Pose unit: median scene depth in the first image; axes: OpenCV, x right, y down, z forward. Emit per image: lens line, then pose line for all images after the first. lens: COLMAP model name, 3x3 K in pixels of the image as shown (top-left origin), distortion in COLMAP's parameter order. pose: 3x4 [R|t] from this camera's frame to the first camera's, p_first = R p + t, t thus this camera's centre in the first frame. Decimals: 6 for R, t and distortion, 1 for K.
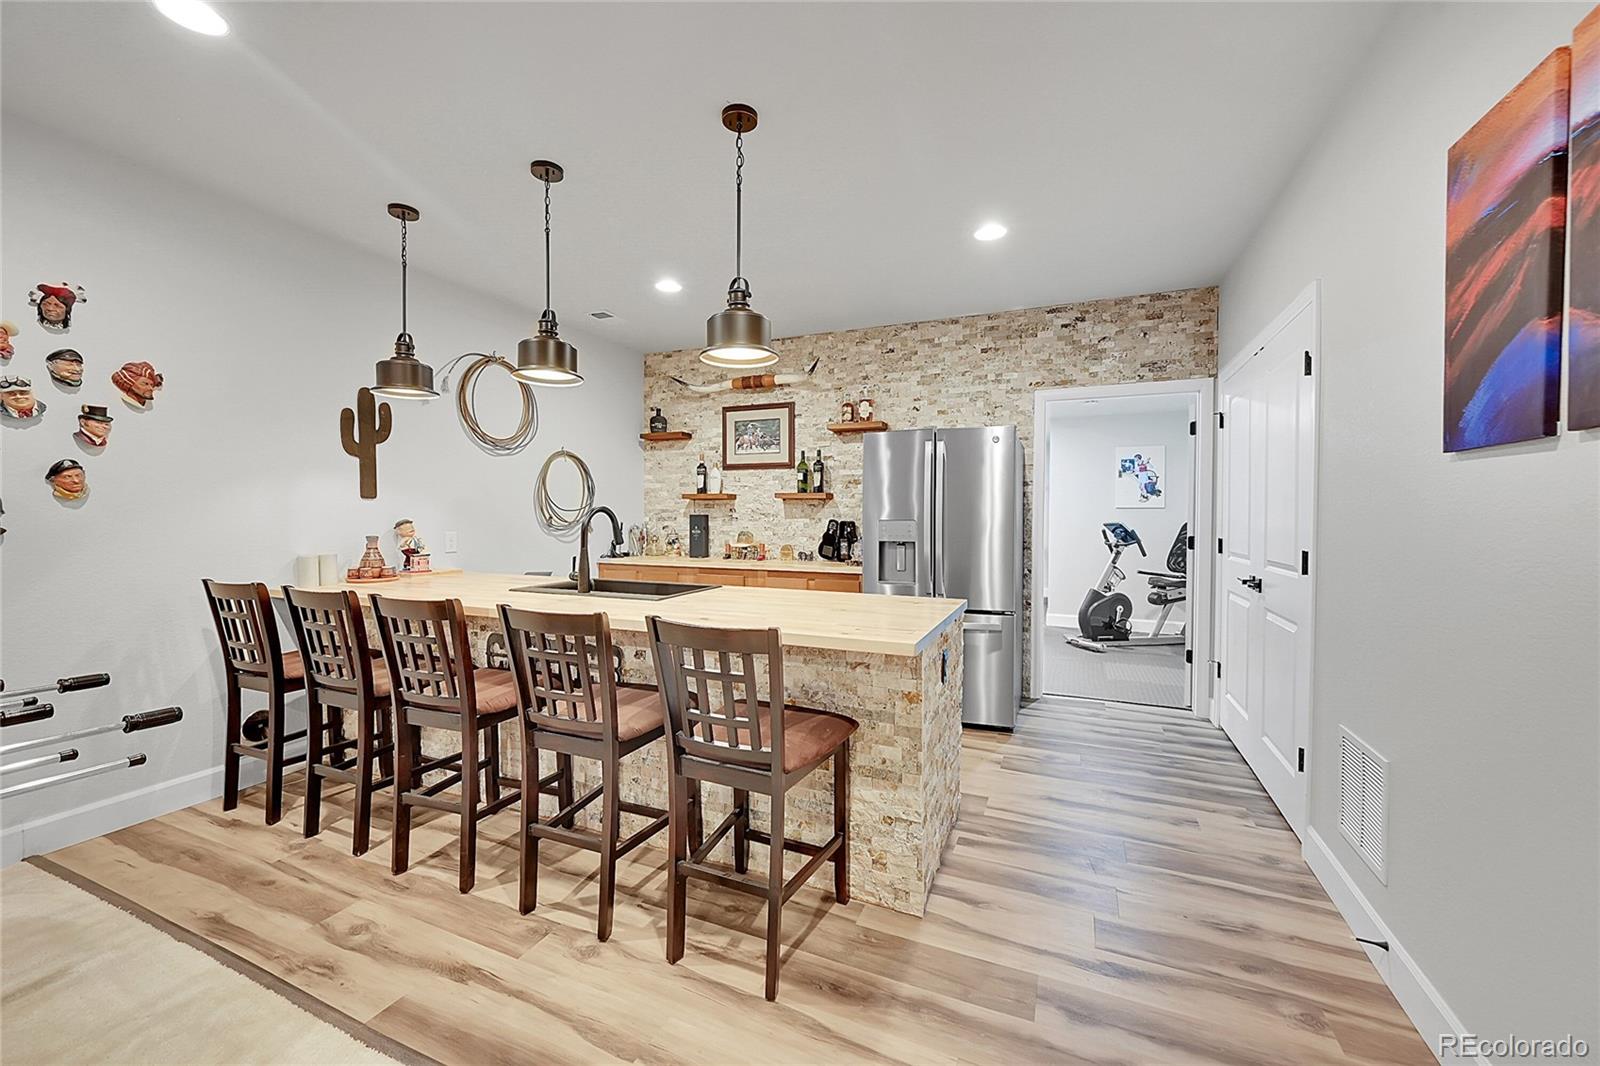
lens RADIAL K [[629.6, 0, 799.7], [0, 629.6, 524.0], [0, 0, 1]] dist [0.000687, -0.000013]
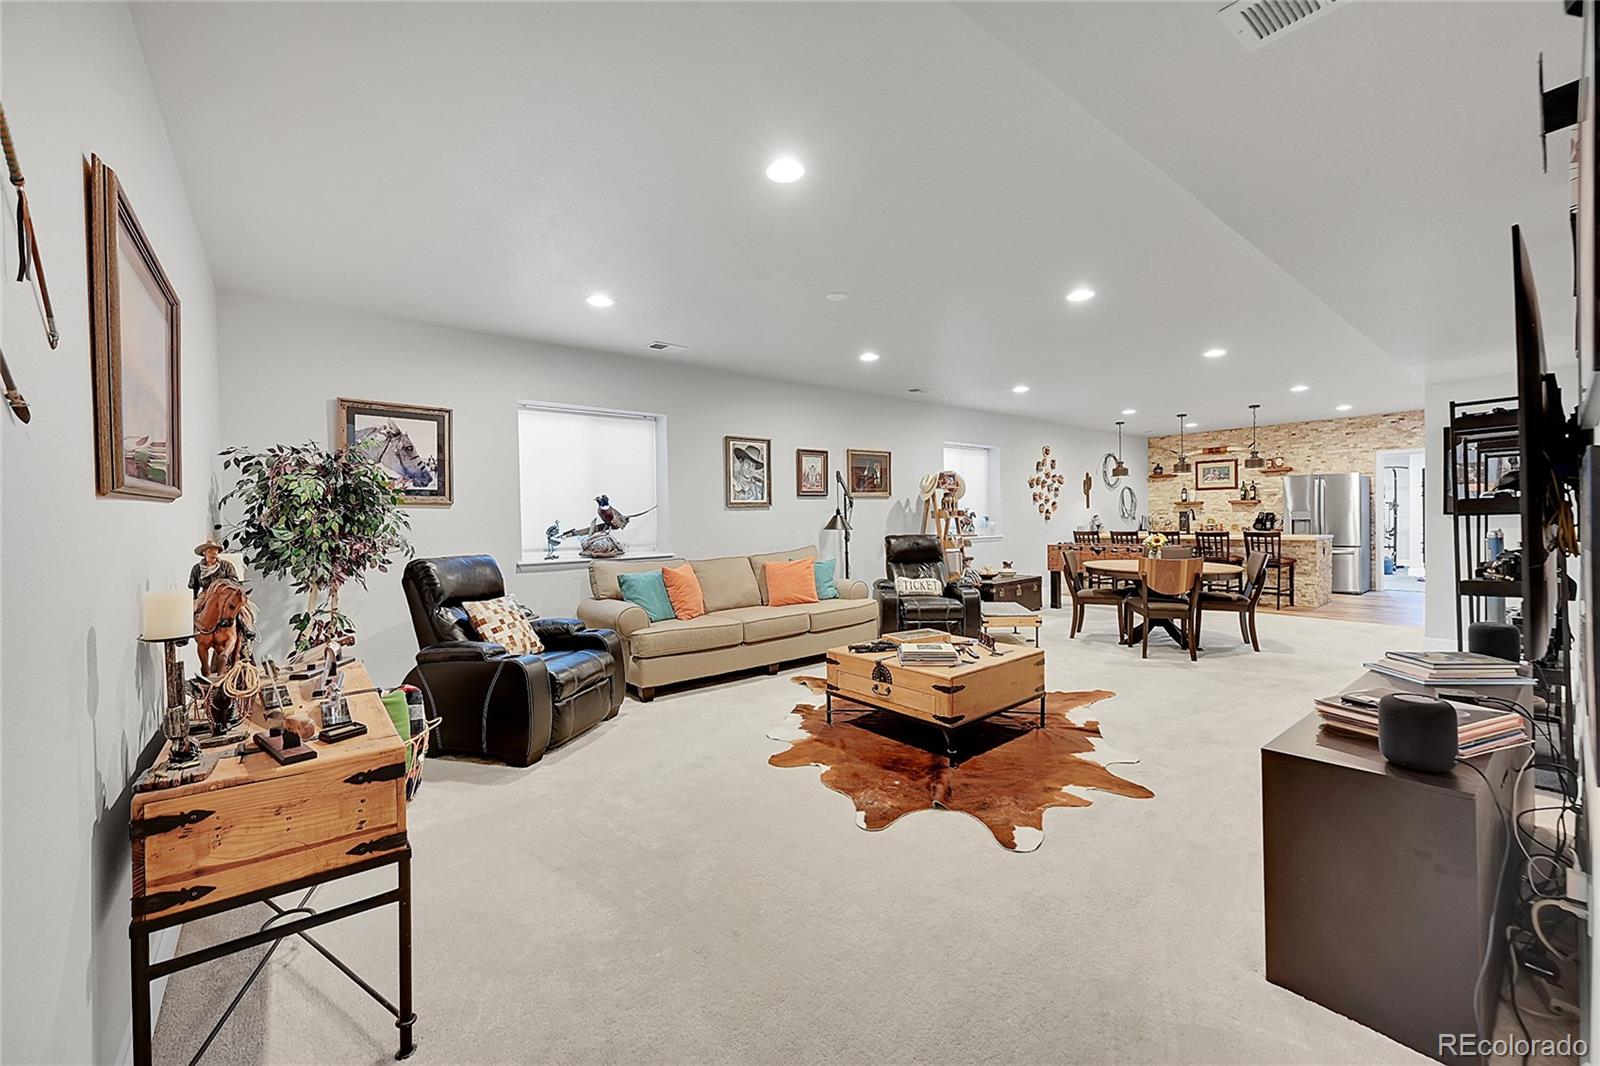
lens RADIAL K [[629.6, 0, 797.5], [0, 629.6, 523.3], [0, 0, 1]] dist [0.000687, -0.000013]
pose [[0.884752, -0.015457, -0.465806, -0.425700], [0.014250, 0.999880, -0.006112, 0.027105], [0.465844, -0.001231, 0.884866, -2.031723]]
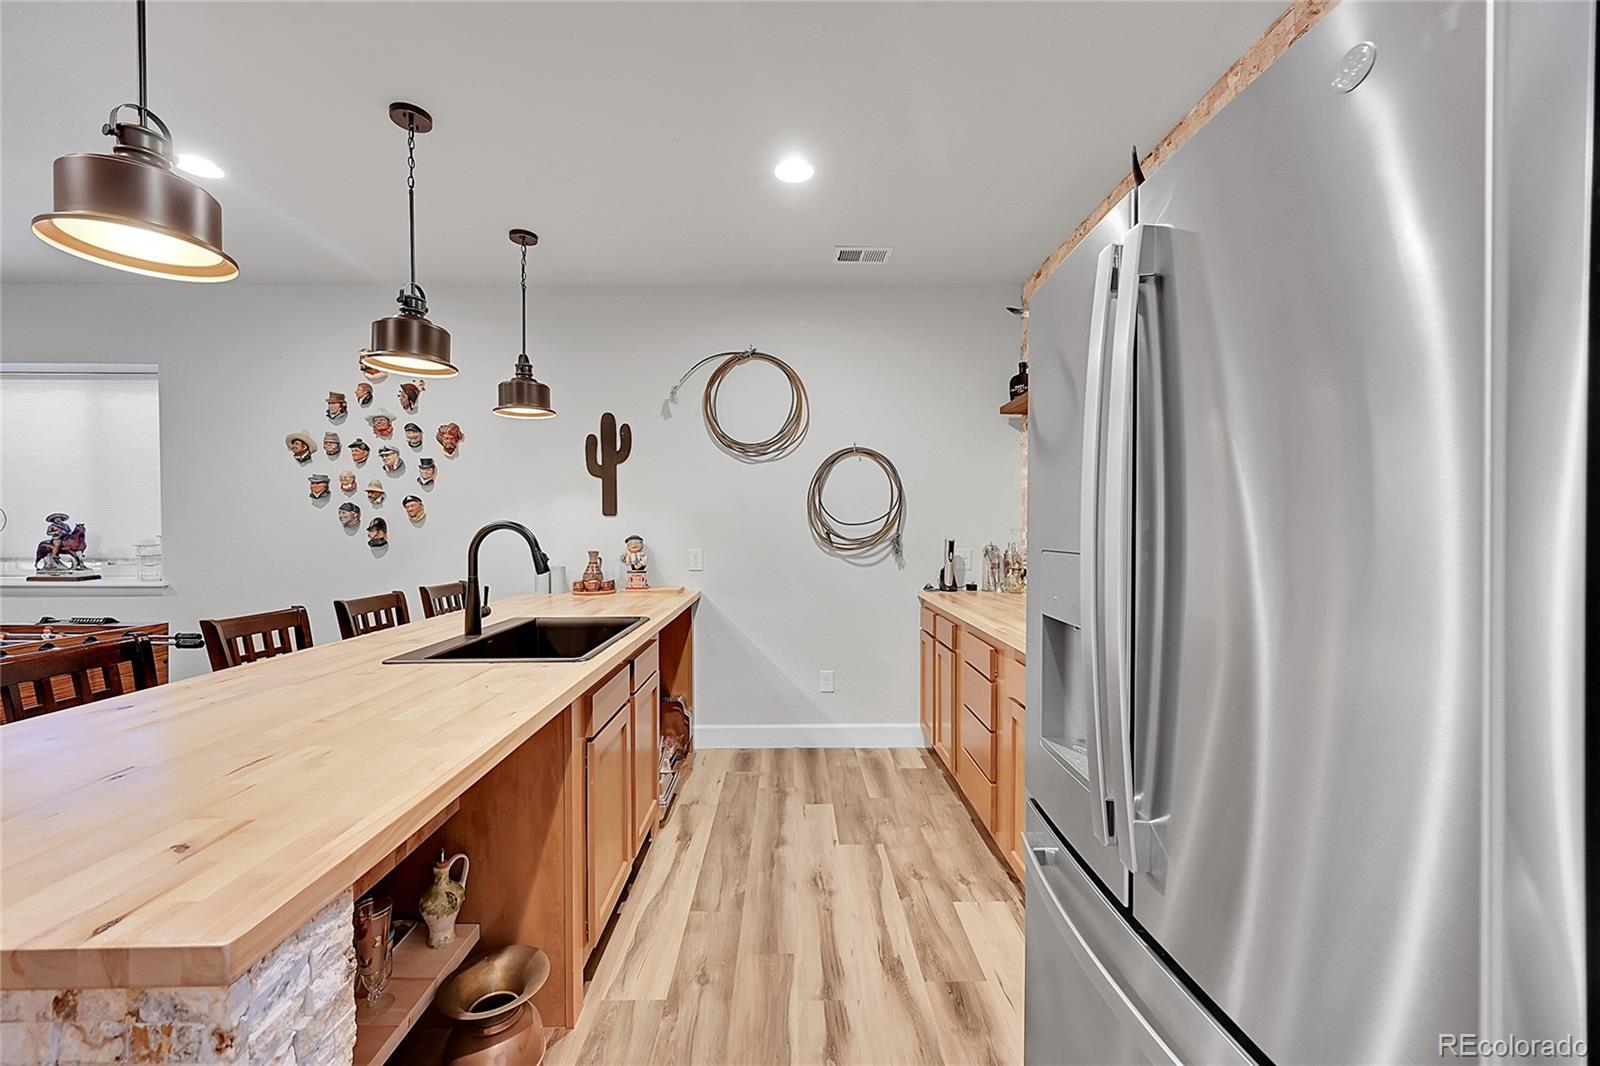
lens RADIAL K [[629.6, 0, 797.4], [0, 629.6, 528.0], [0, 0, 1]] dist [0.000687, -0.000013]
pose [[0.407730, 0.000254, -0.913103, 0.352773], [-0.009408, 0.999948, -0.003923, -0.015813], [0.913054, 0.010190, 0.407711, 0.718210]]
